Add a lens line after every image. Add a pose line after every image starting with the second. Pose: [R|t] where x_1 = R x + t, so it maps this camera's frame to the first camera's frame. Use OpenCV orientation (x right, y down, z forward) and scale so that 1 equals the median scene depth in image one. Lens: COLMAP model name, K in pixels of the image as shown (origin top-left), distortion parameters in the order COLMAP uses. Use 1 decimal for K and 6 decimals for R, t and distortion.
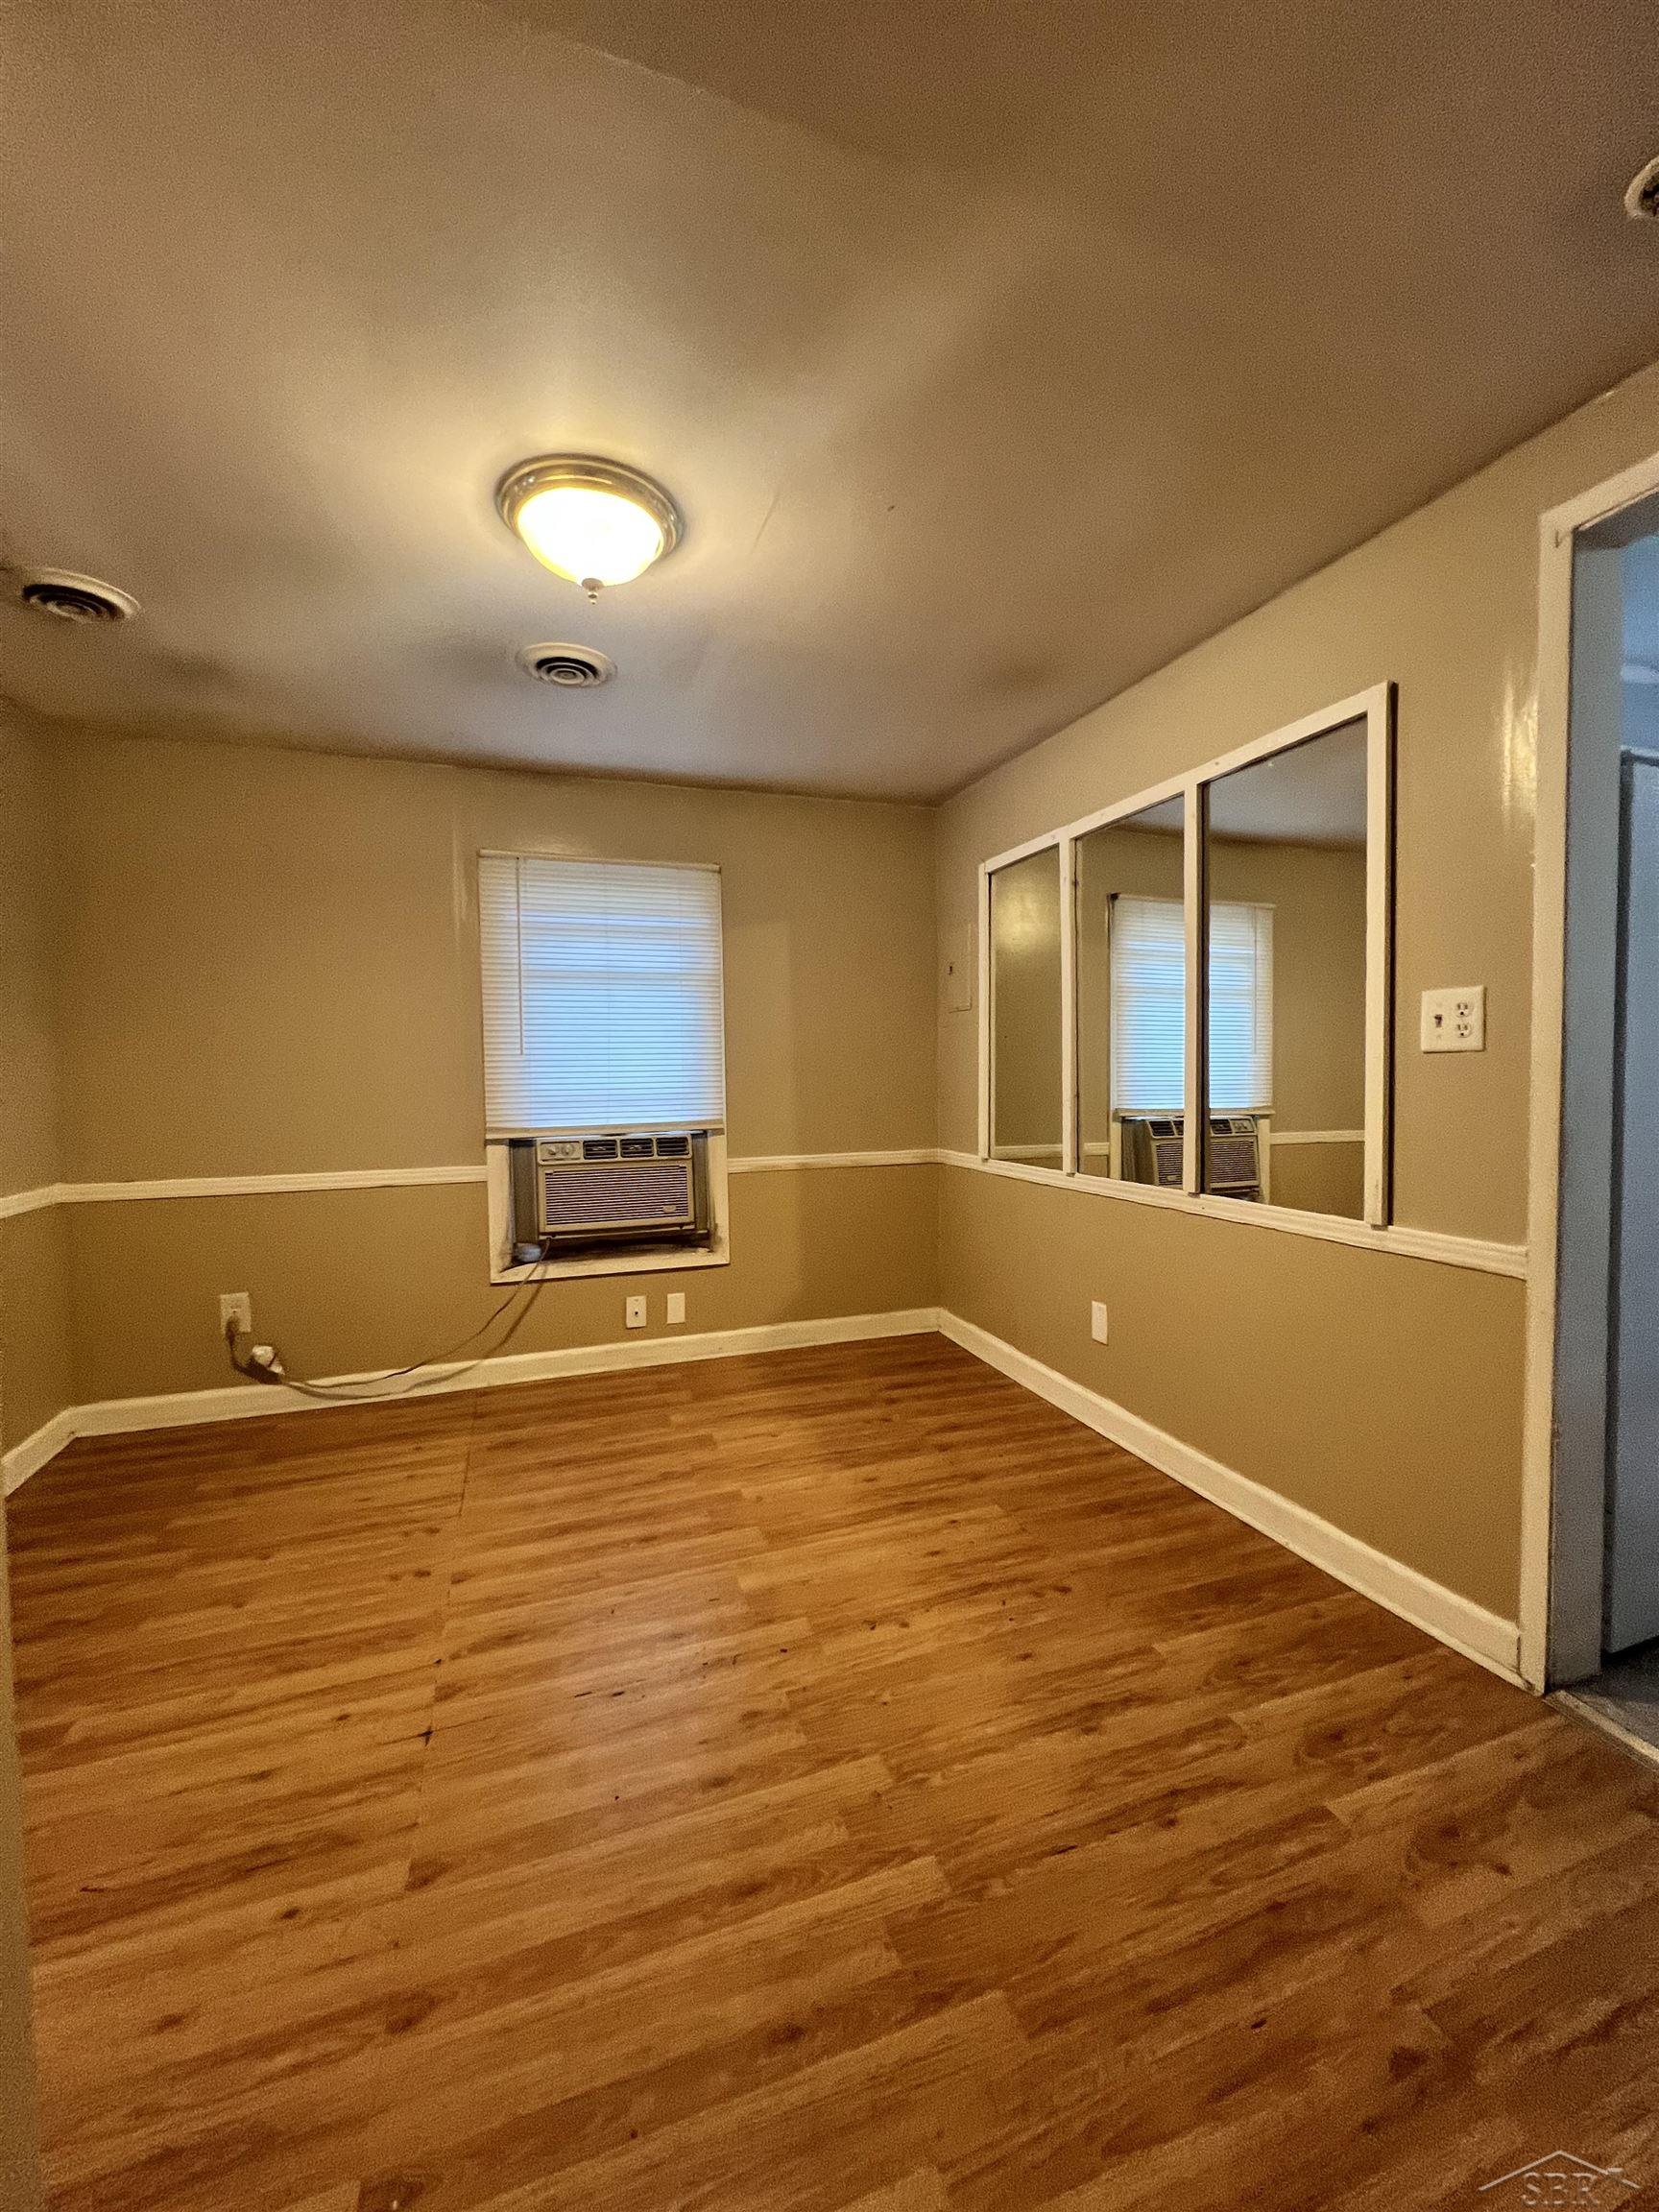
lens RADIAL K [[893.9, 0, 824.0], [0, 893.9, 1106.8], [0, 0, 1]] dist [-0.000008, 0.000003]
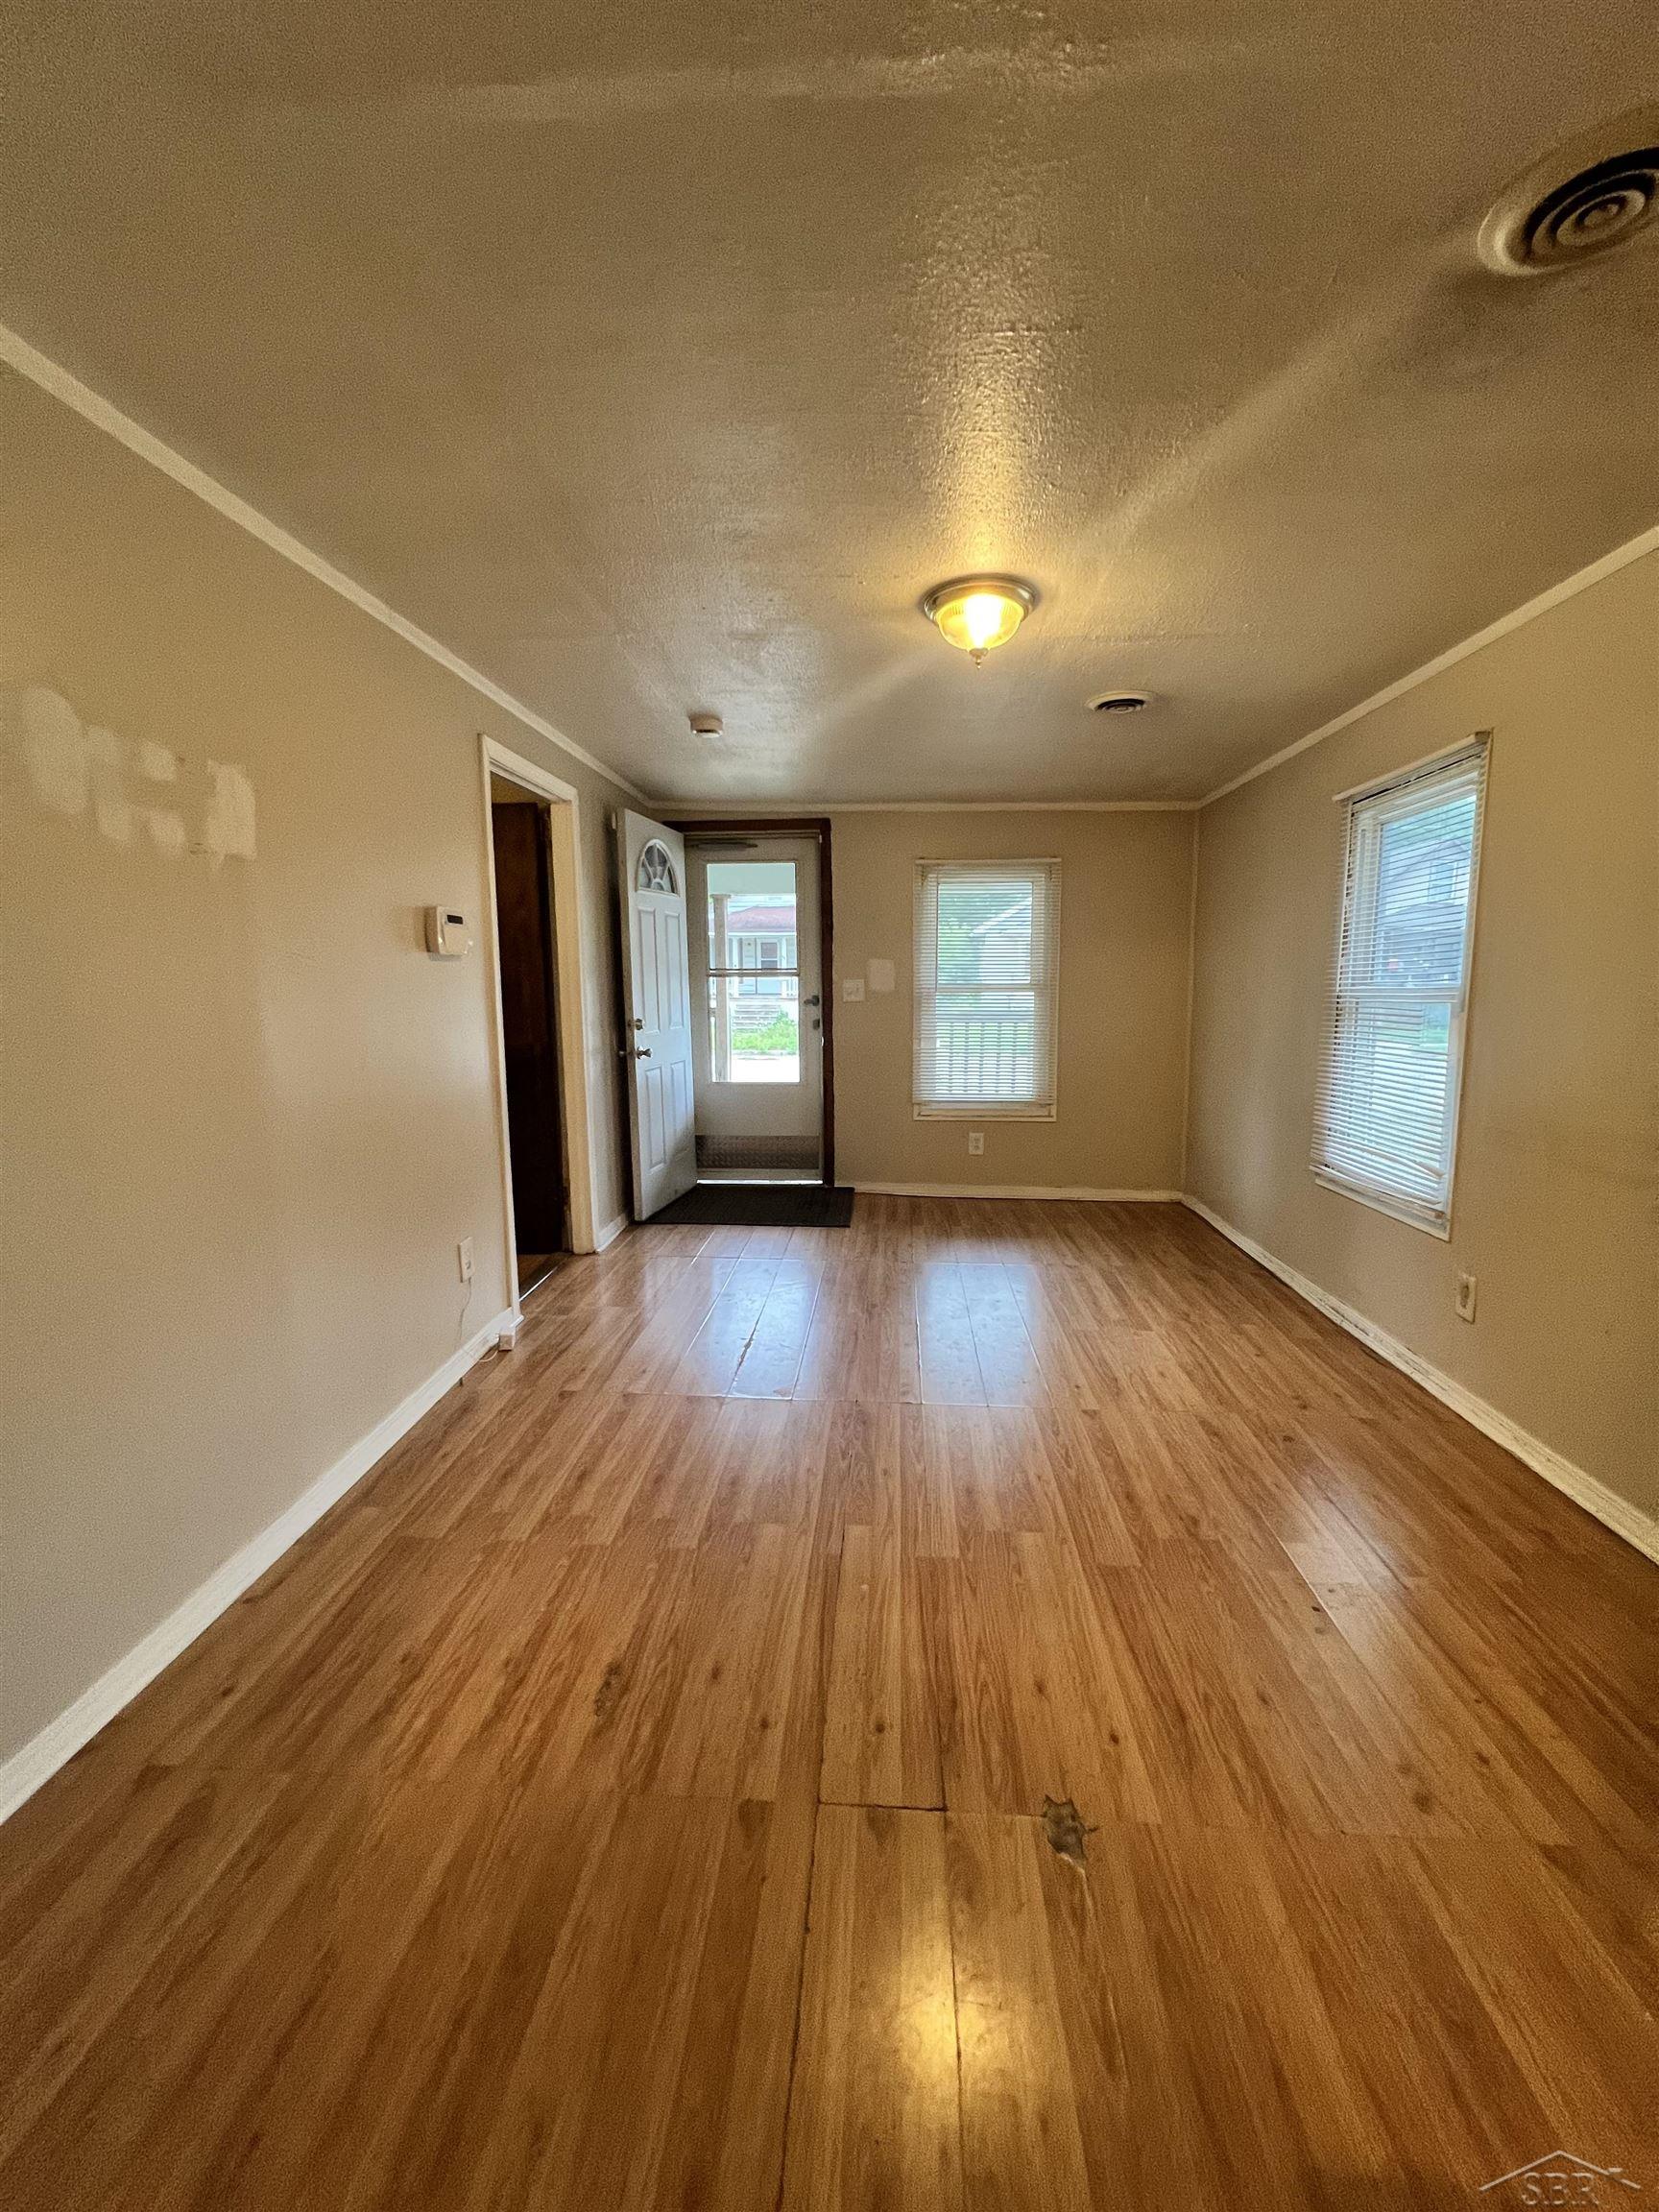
lens RADIAL K [[893.9, 0, 824.0], [0, 893.9, 1106.8], [0, 0, 1]] dist [-0.000008, 0.000003]
pose [[-0.422786, 0.123848, -0.897727, 0.424886], [-0.017740, 0.989297, 0.144835, -0.059317], [0.906056, 0.077160, -0.416064, 0.721813]]
